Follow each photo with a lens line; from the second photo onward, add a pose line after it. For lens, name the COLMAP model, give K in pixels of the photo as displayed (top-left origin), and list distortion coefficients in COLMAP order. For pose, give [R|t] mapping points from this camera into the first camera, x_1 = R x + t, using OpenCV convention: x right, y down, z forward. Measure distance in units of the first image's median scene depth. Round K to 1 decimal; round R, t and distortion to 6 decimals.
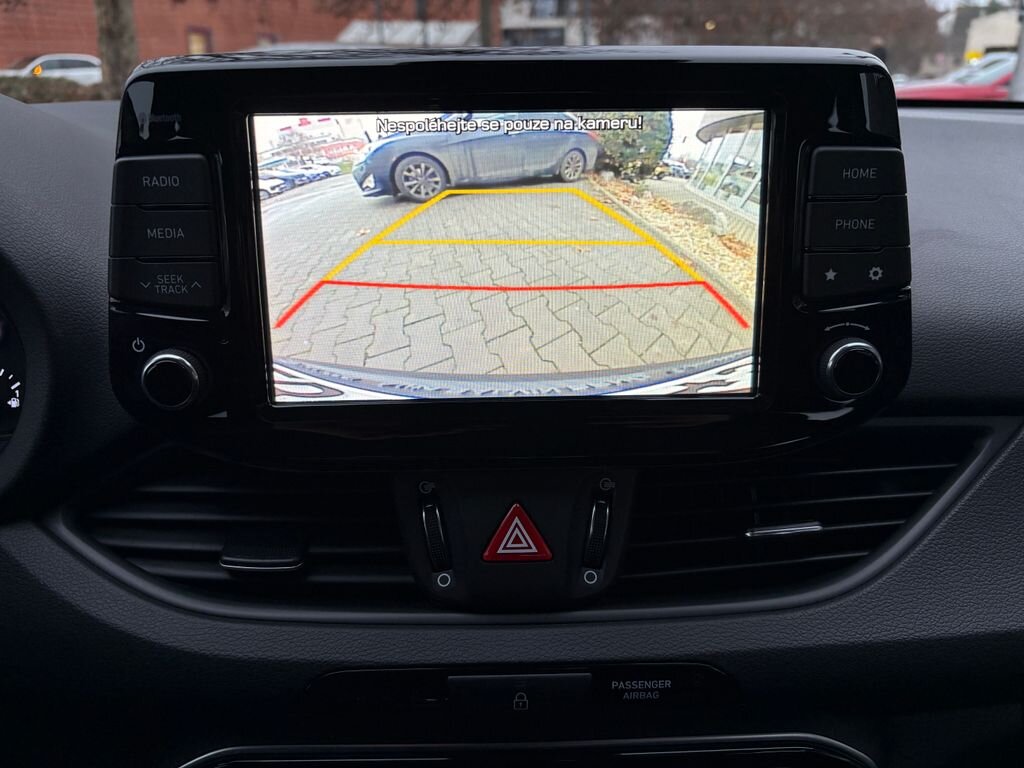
lens RADIAL K [[781.4, 0, 512.6], [0, 781.4, 396.3], [0, 0, 1]] dist [0.016135, -0.017948]
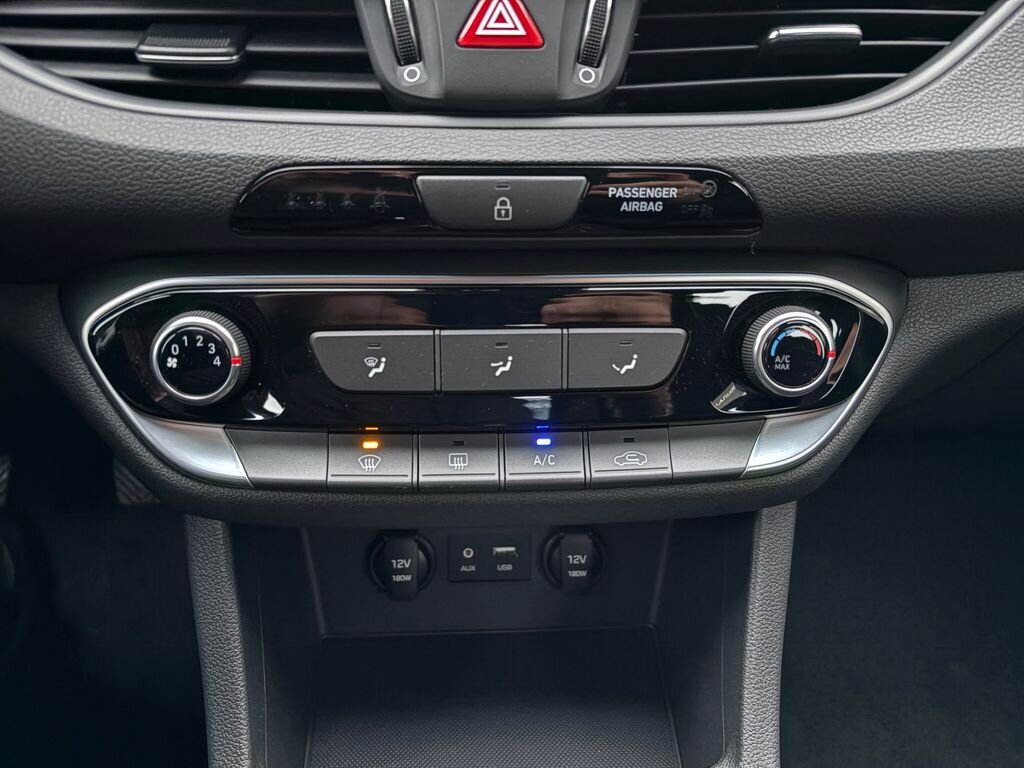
lens RADIAL K [[781.4, 0, 517.9], [0, 781.4, 374.1], [0, 0, 1]] dist [0.016135, -0.017948]
pose [[0.999003, 0.006732, 0.044141, -0.009931], [-0.015019, 0.981634, 0.190184, 0.392715], [-0.042050, -0.190657, 0.980756, 0.118460]]
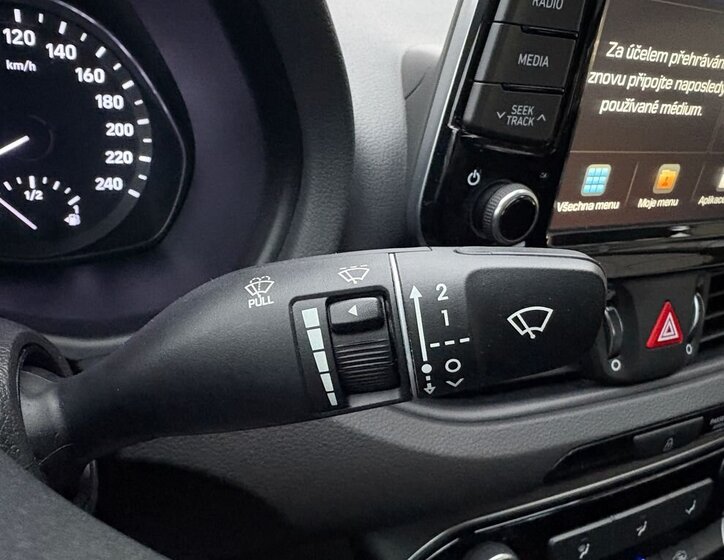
lens RADIAL K [[575.9, 0, 317.0], [0, 575.9, 284.1], [0, 0, 1]] dist [-0.025228, 0.022748]
pose [[0.909752, -0.071101, 0.409018, -0.906138], [-0.011313, 0.980613, 0.195626, -0.070049], [-0.414998, -0.182598, 0.891311, 0.407518]]
